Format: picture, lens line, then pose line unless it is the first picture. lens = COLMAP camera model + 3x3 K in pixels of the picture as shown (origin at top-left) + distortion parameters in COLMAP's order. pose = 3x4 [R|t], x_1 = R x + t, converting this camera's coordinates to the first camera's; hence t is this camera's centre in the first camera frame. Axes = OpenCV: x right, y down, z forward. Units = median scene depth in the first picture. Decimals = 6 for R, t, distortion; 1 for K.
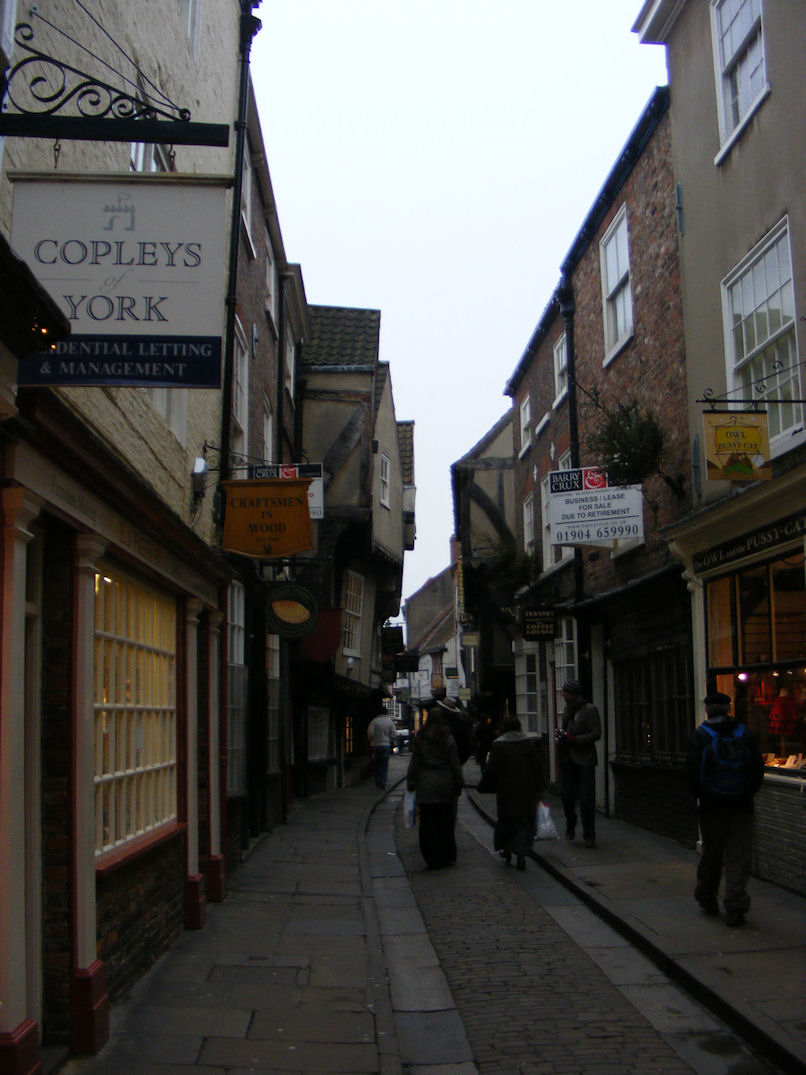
lens RADIAL K [[1229.7, 0, 403.0], [0, 1229.7, 537.5], [0, 0, 1]] dist [-0.192520, 0.020400]
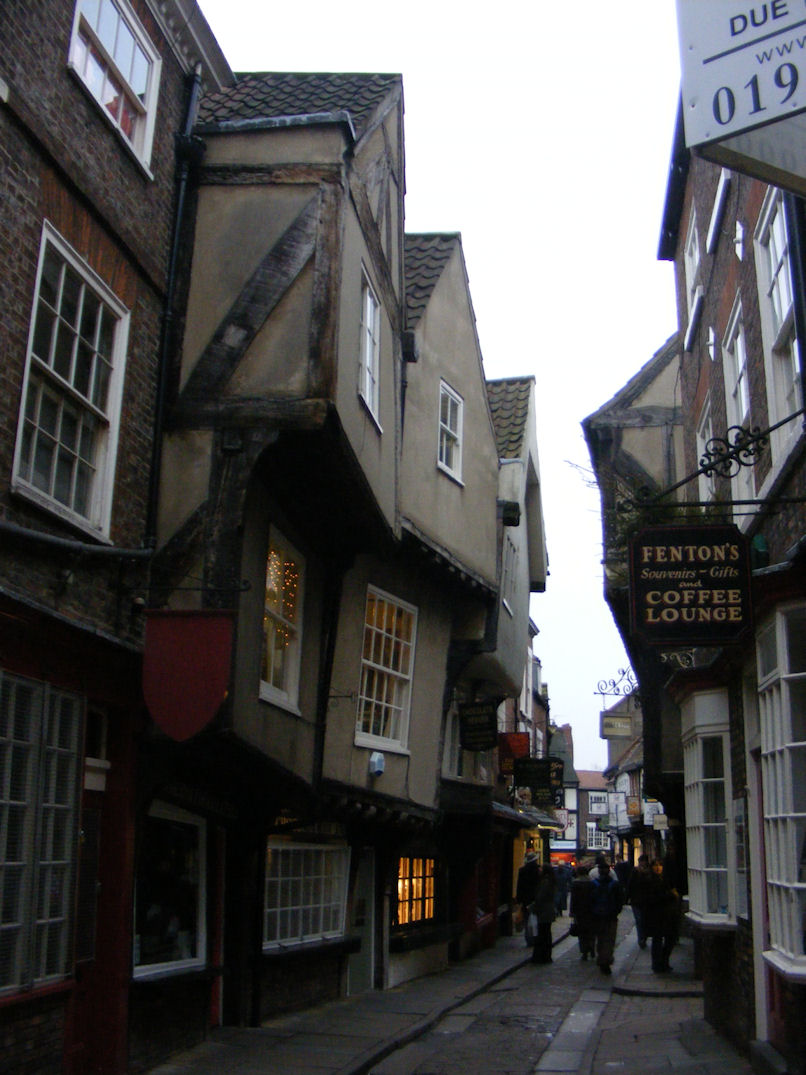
lens RADIAL K [[1229.7, 0, 403.0], [0, 1229.7, 537.5], [0, 0, 1]] dist [-0.192520, 0.020400]
pose [[0.983563, -0.020138, -0.179436, 0.074068], [0.001927, 0.994875, -0.101093, 0.067419], [0.180553, 0.099086, 0.978562, 0.542707]]
